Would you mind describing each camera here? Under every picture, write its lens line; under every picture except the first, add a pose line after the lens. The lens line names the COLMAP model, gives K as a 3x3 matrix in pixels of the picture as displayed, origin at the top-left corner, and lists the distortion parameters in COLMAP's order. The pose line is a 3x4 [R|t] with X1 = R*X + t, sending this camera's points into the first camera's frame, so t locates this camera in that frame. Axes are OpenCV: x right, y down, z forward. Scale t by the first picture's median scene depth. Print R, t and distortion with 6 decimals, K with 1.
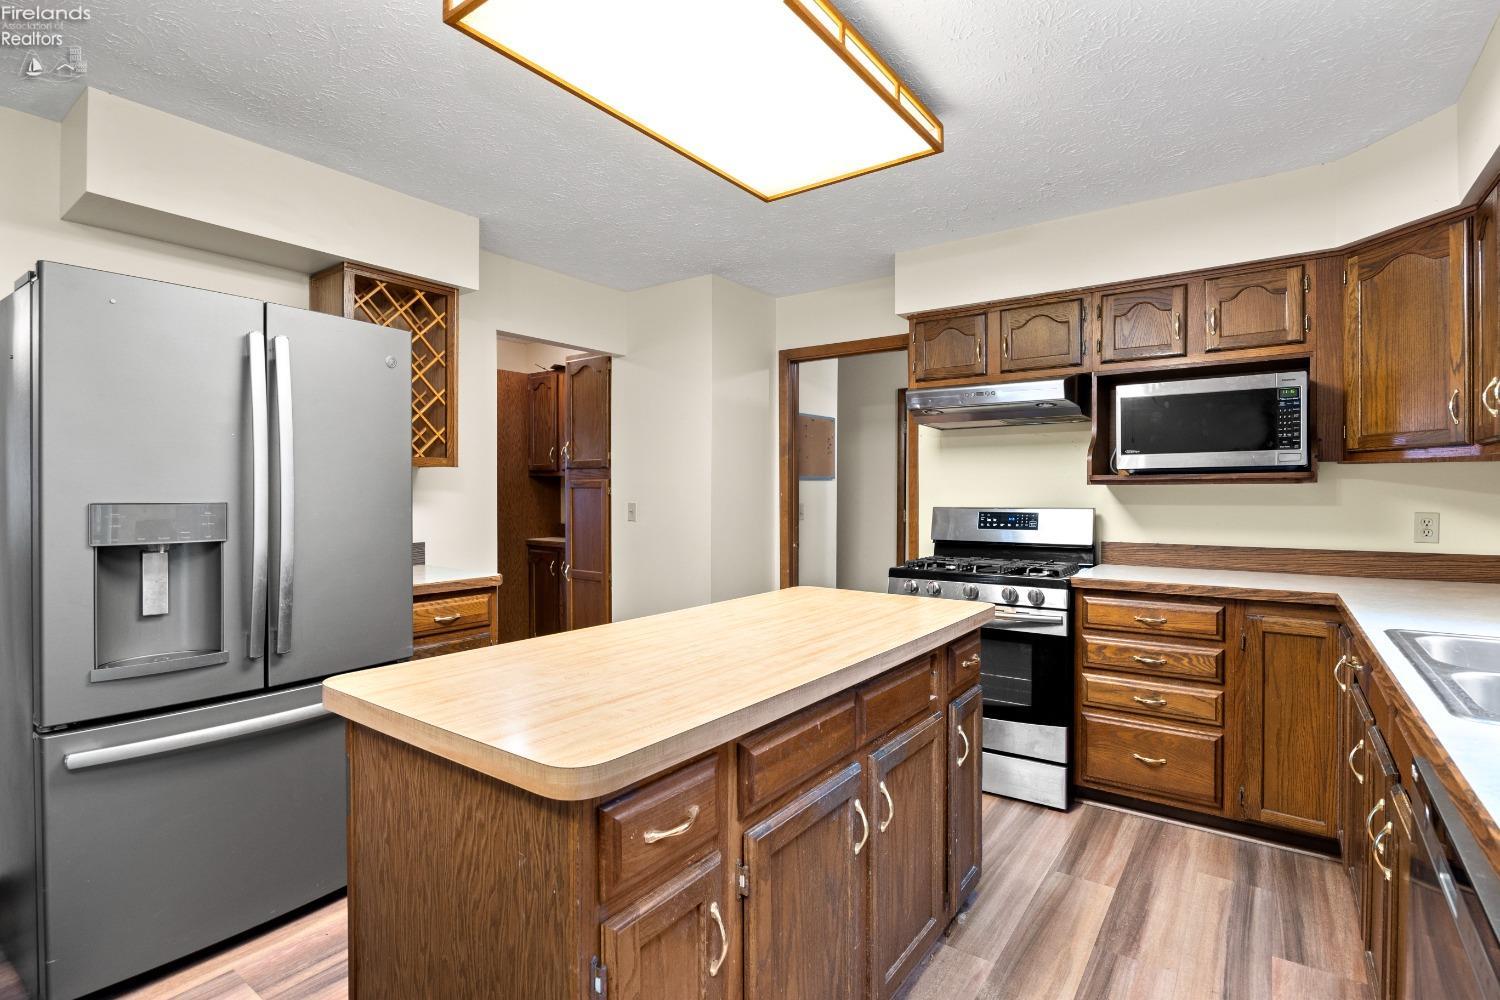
lens RADIAL K [[717.7, 0, 755.9], [0, 717.7, 494.1], [0, 0, 1]] dist [-0.011208, -0.000820]
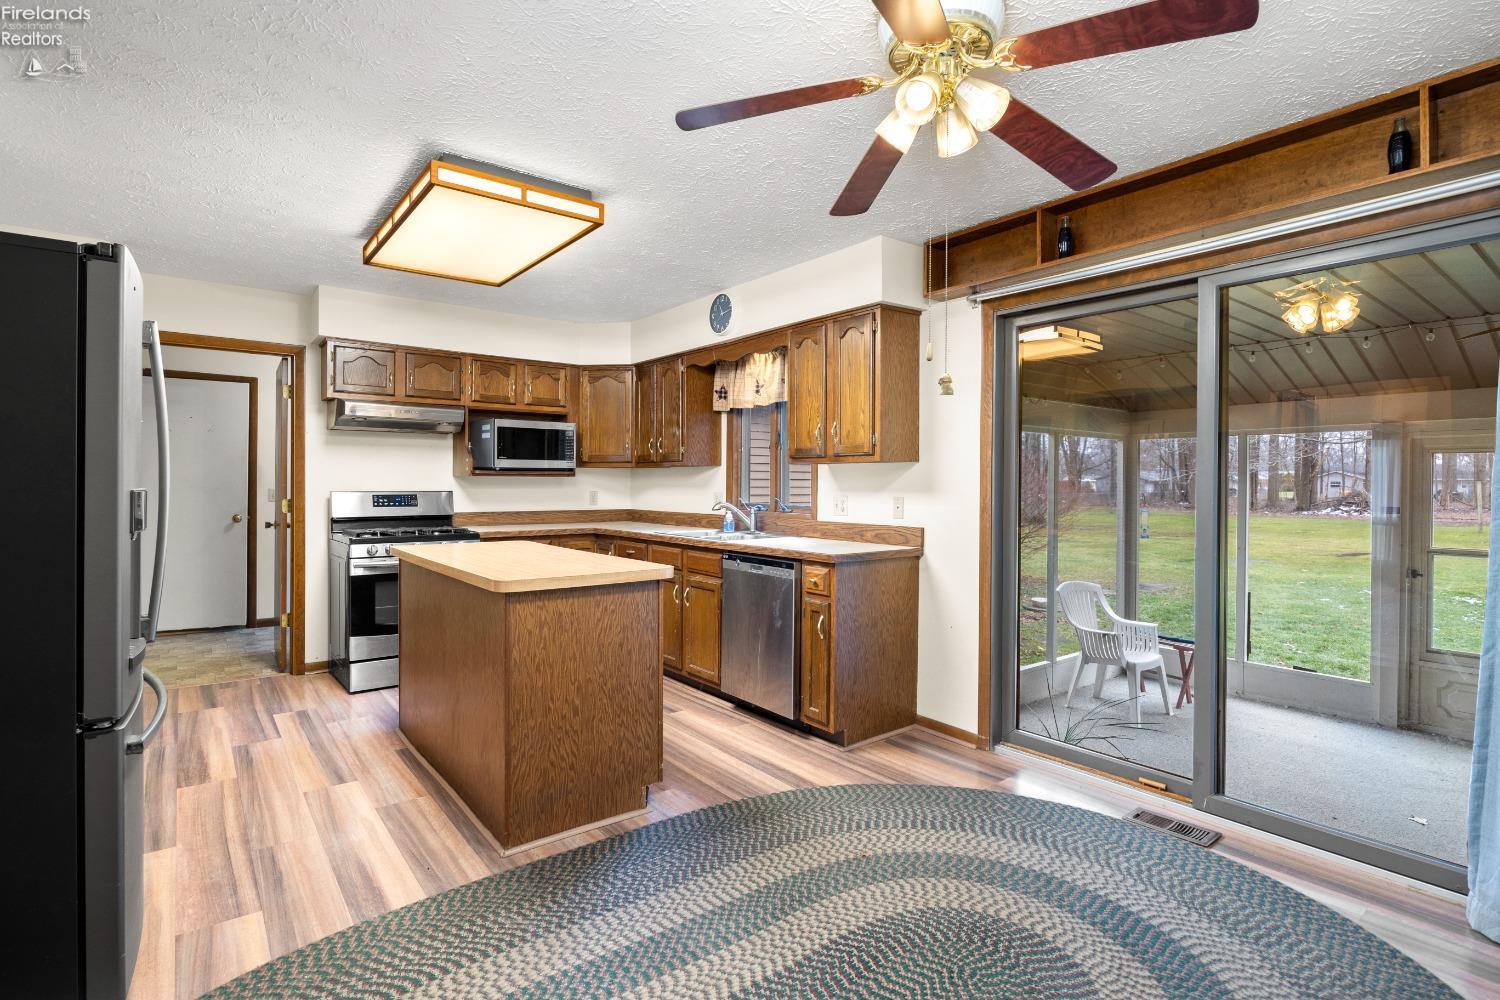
lens RADIAL K [[717.7, 0, 754.3], [0, 717.7, 478.4], [0, 0, 1]] dist [-0.011208, -0.000820]
pose [[0.273980, 0.007982, 0.961702, -0.982853], [-0.004007, 0.999966, -0.007158, 0.001449], [-0.961727, -0.001893, 0.274003, -0.069127]]
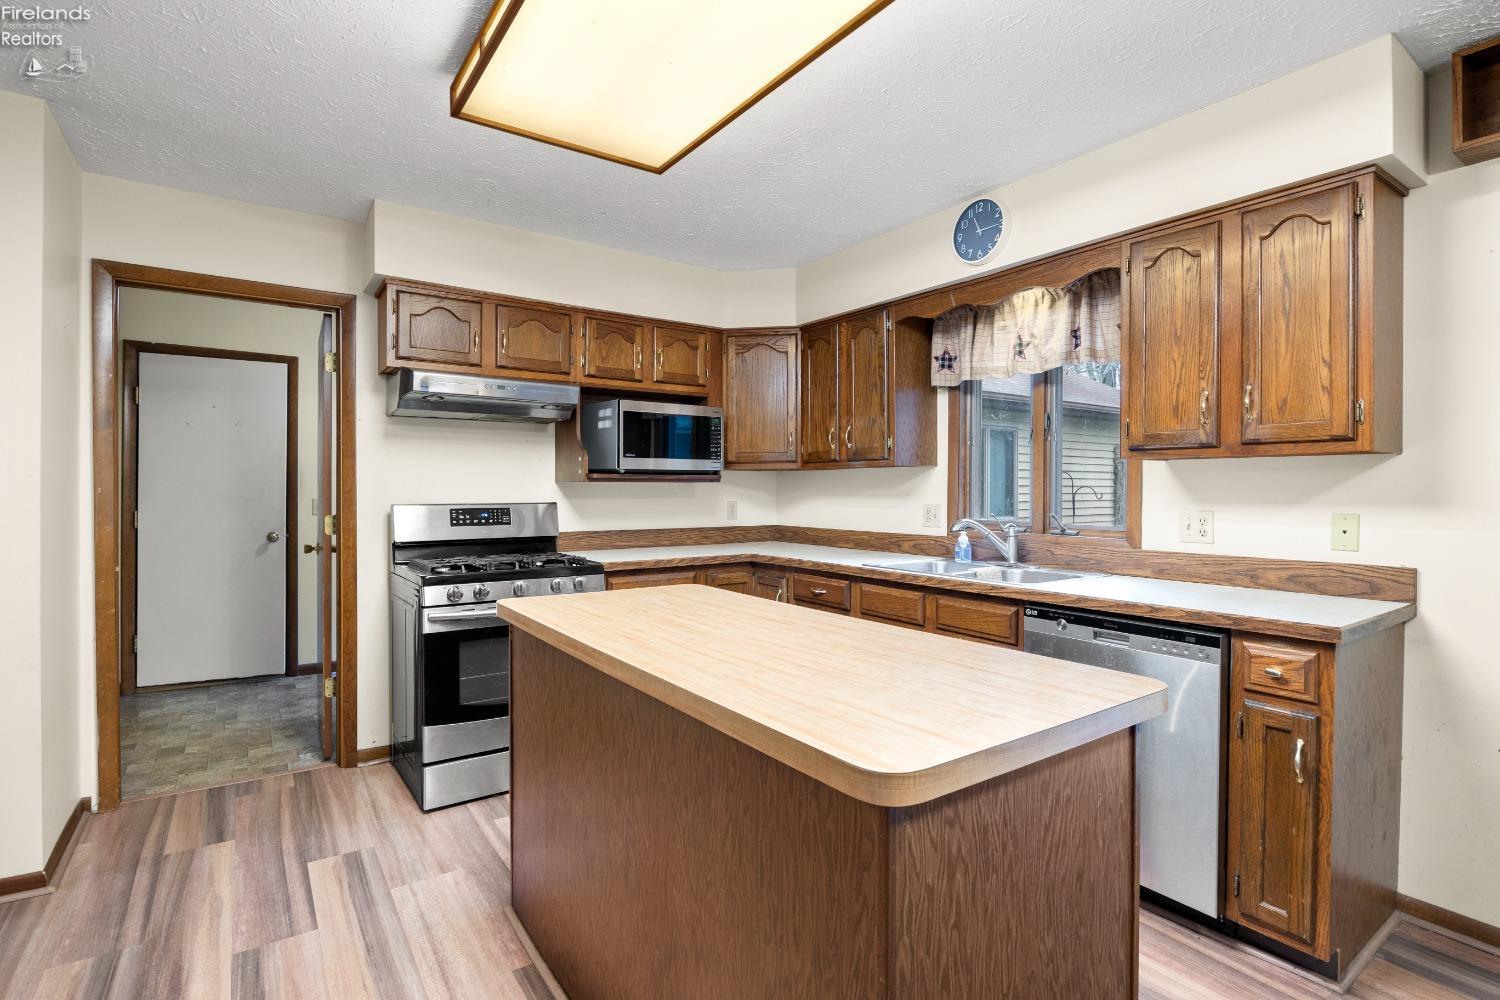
lens RADIAL K [[717.7, 0, 759.8], [0, 717.7, 486.4], [0, 0, 1]] dist [-0.011208, -0.000820]
pose [[0.321659, 0.005742, 0.946838, -0.560380], [-0.001317, 0.999983, -0.005617, 0.000549], [-0.946855, 0.000560, 0.321662, 0.396013]]
